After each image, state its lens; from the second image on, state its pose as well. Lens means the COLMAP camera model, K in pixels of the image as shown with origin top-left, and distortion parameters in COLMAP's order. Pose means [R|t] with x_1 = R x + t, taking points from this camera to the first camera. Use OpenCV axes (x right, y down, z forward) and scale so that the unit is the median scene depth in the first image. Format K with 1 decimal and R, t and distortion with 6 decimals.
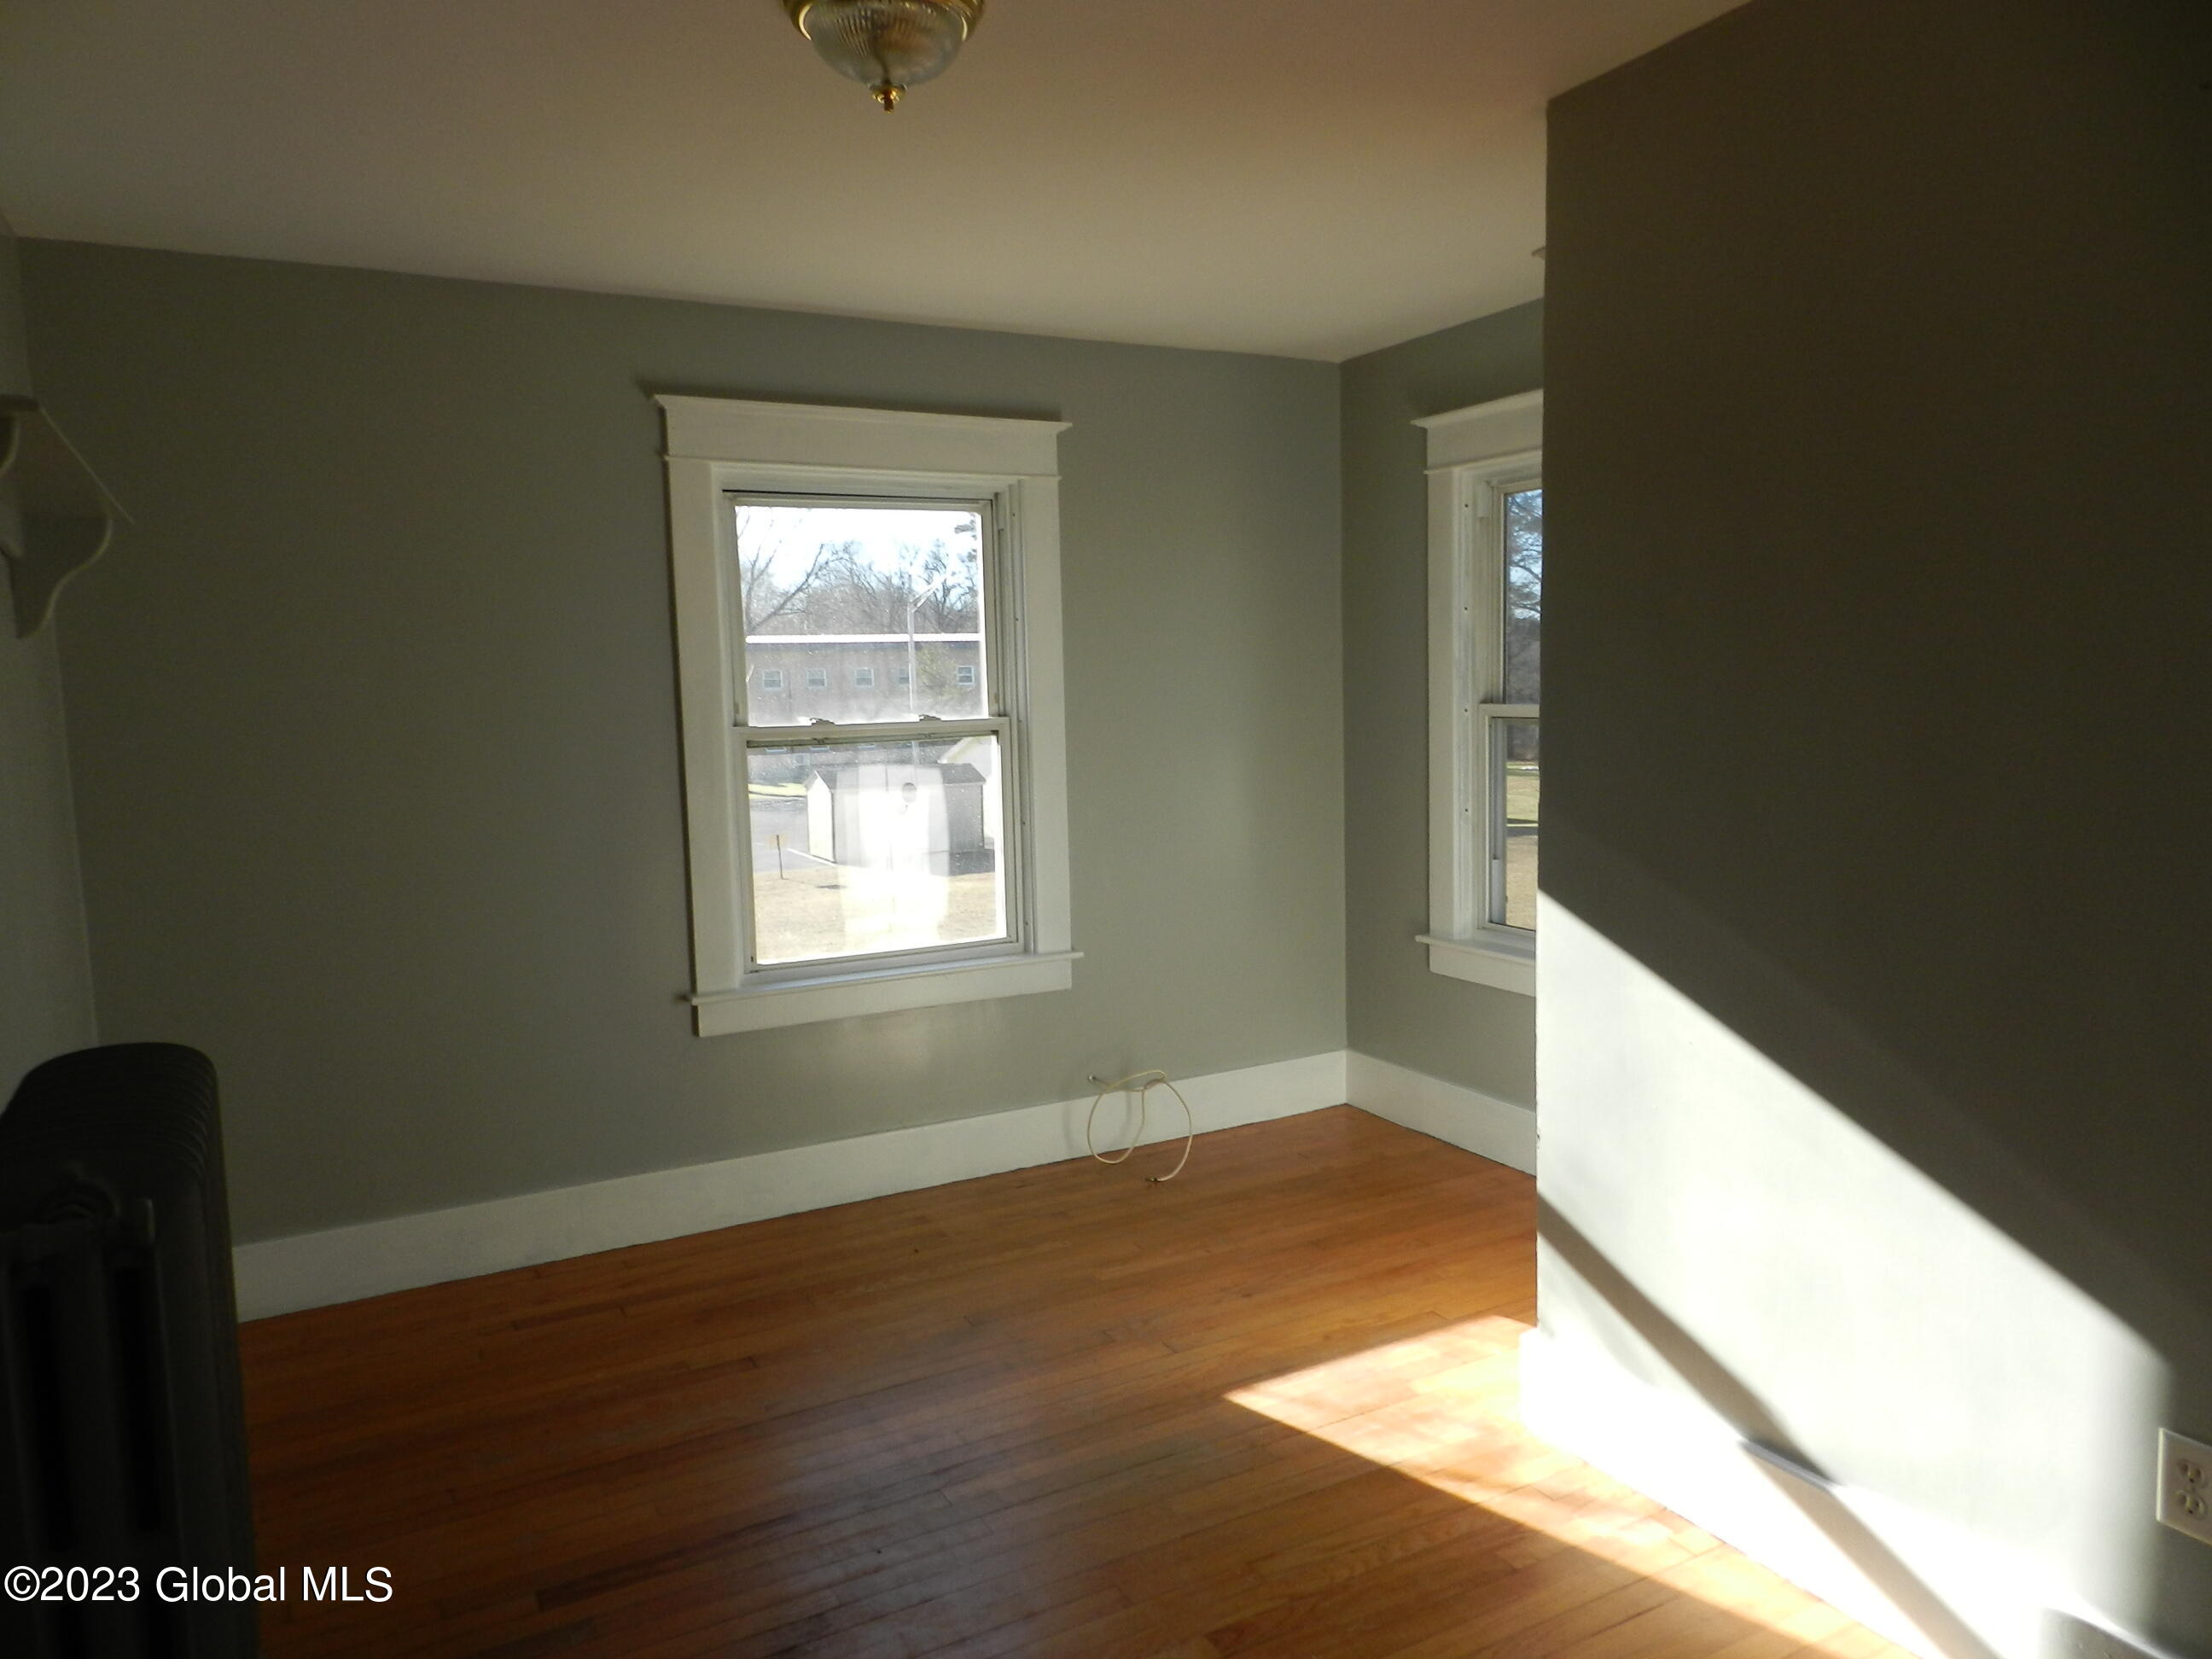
lens RADIAL K [[1479.2, 0, 1107.5], [0, 1479.2, 837.0], [0, 0, 1]] dist [-0.000618, 0.000050]
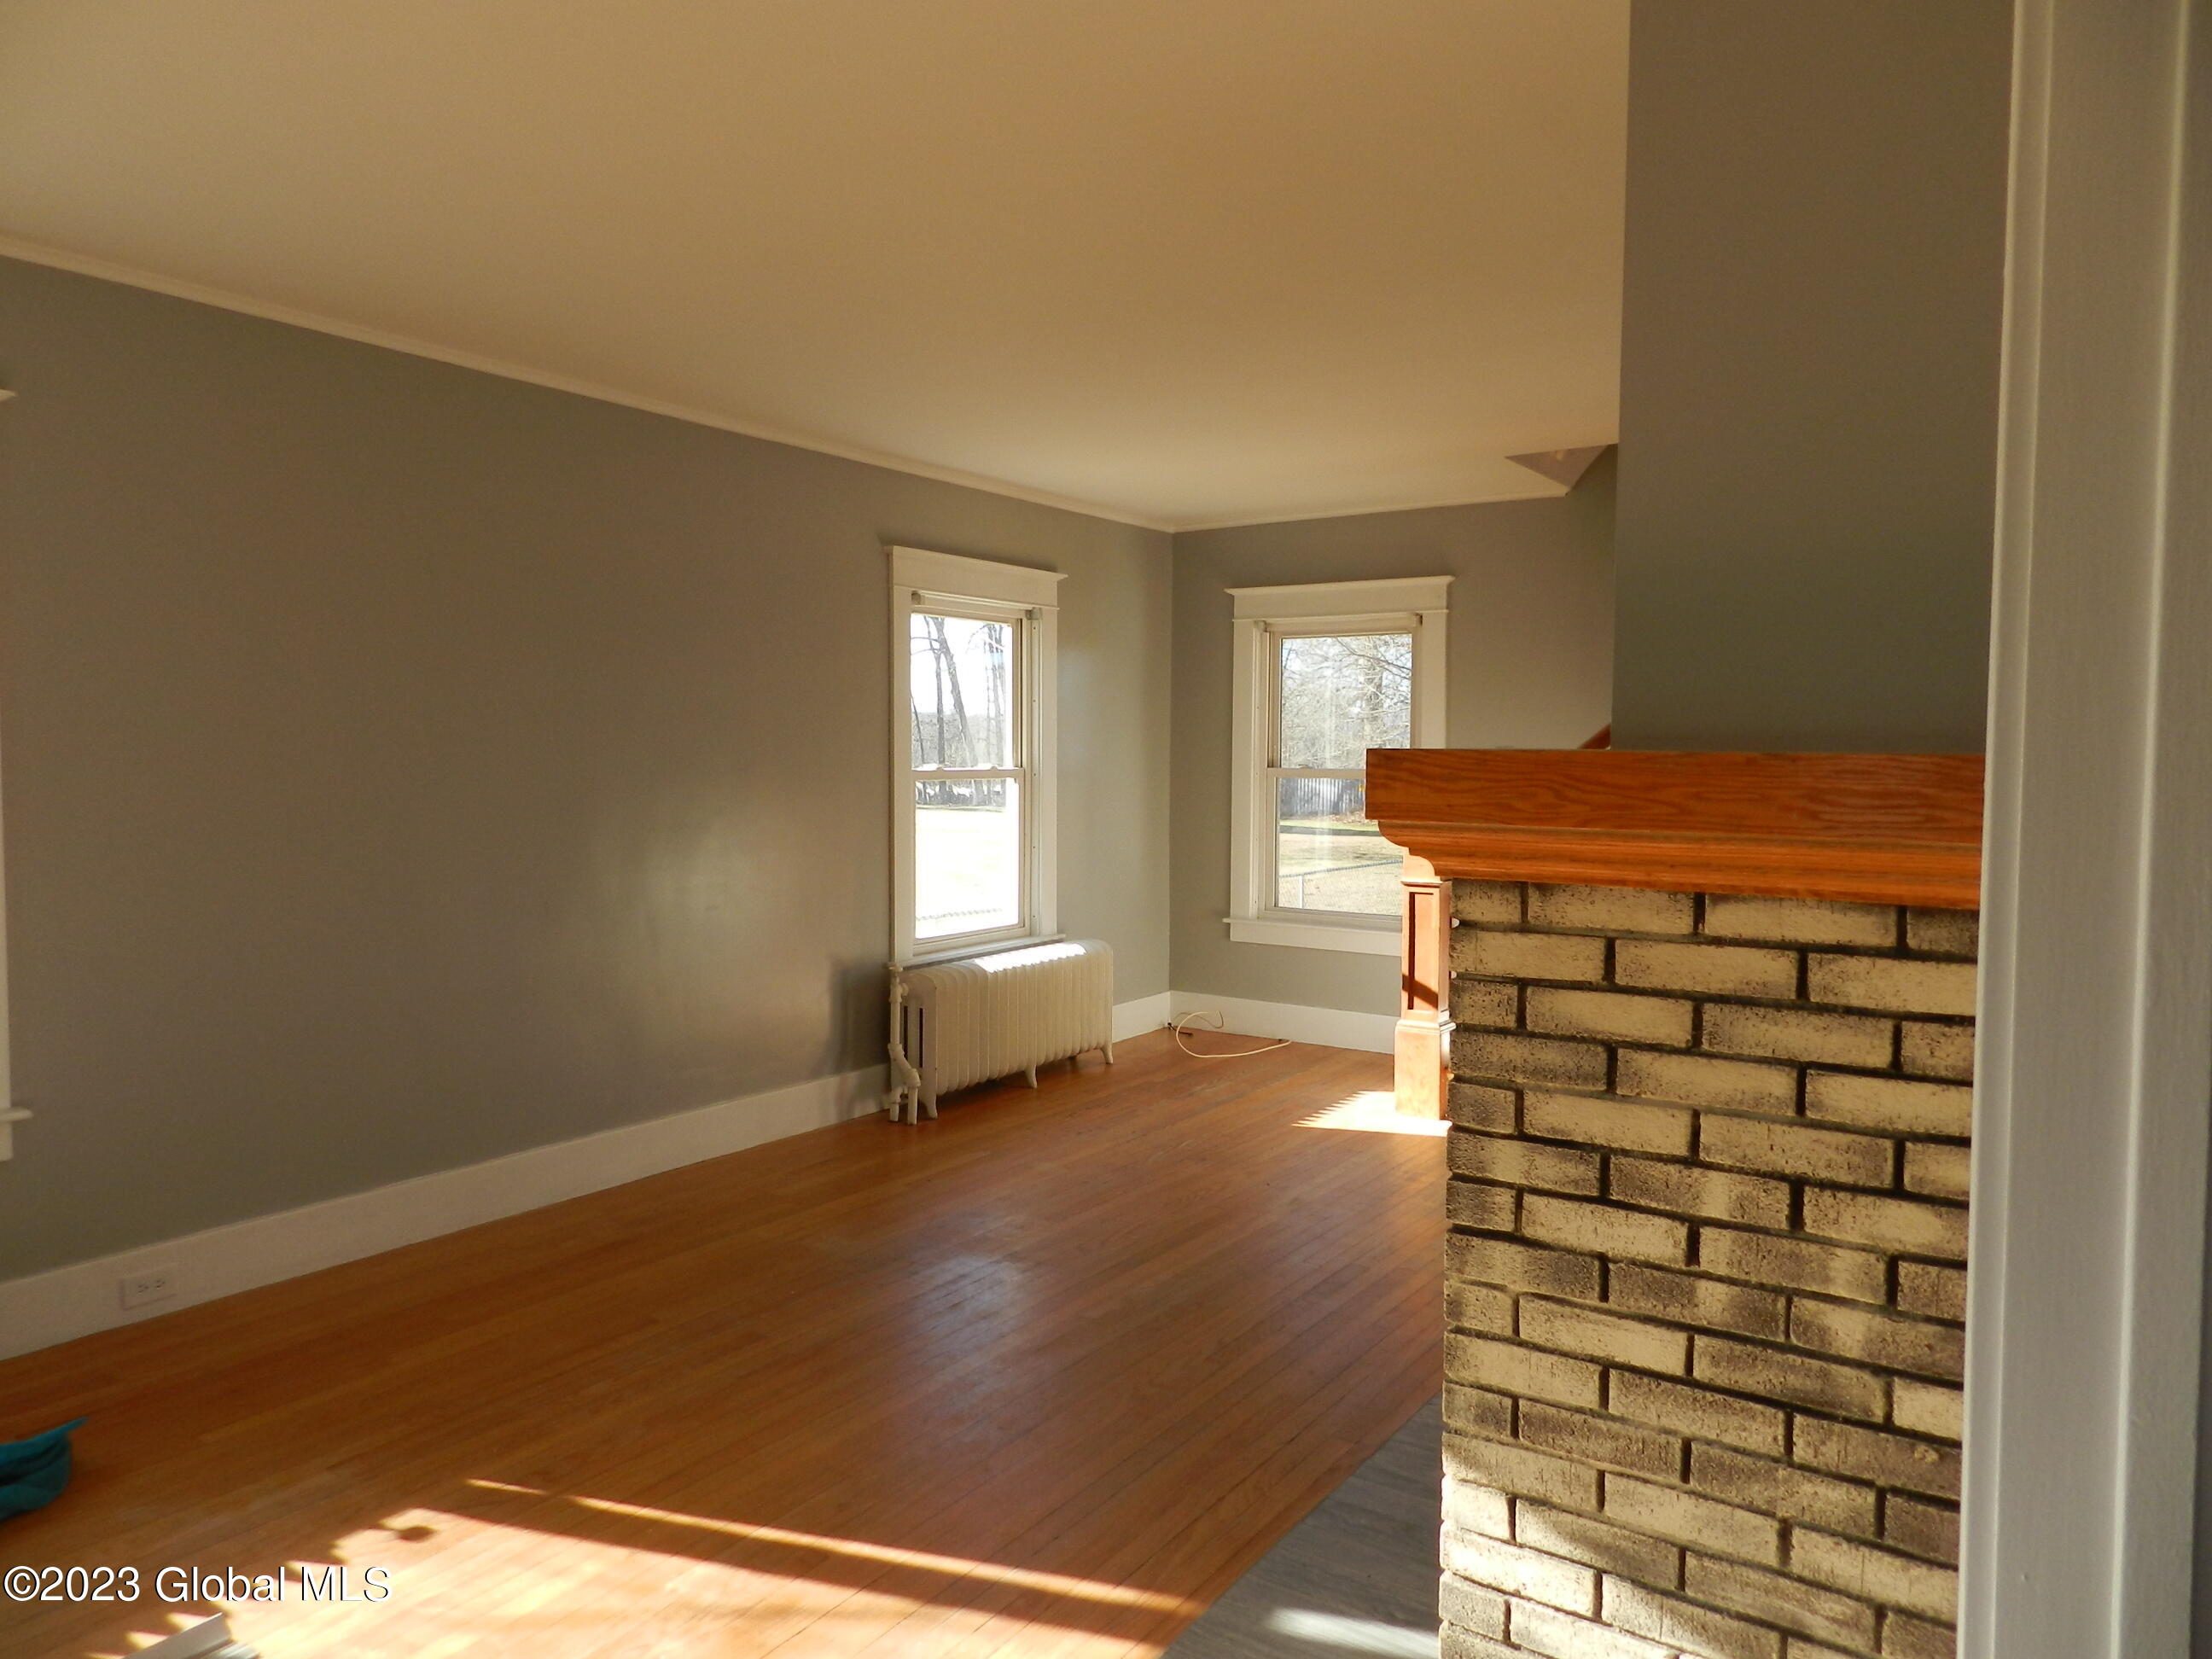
lens RADIAL K [[1479.2, 0, 1107.5], [0, 1479.2, 837.0], [0, 0, 1]] dist [-0.000618, 0.000050]
pose [[0.883267, 0.023518, 0.468281, -0.658340], [-0.008051, 0.999355, -0.035004, 0.039071], [-0.468802, 0.027147, 0.882886, -0.333839]]
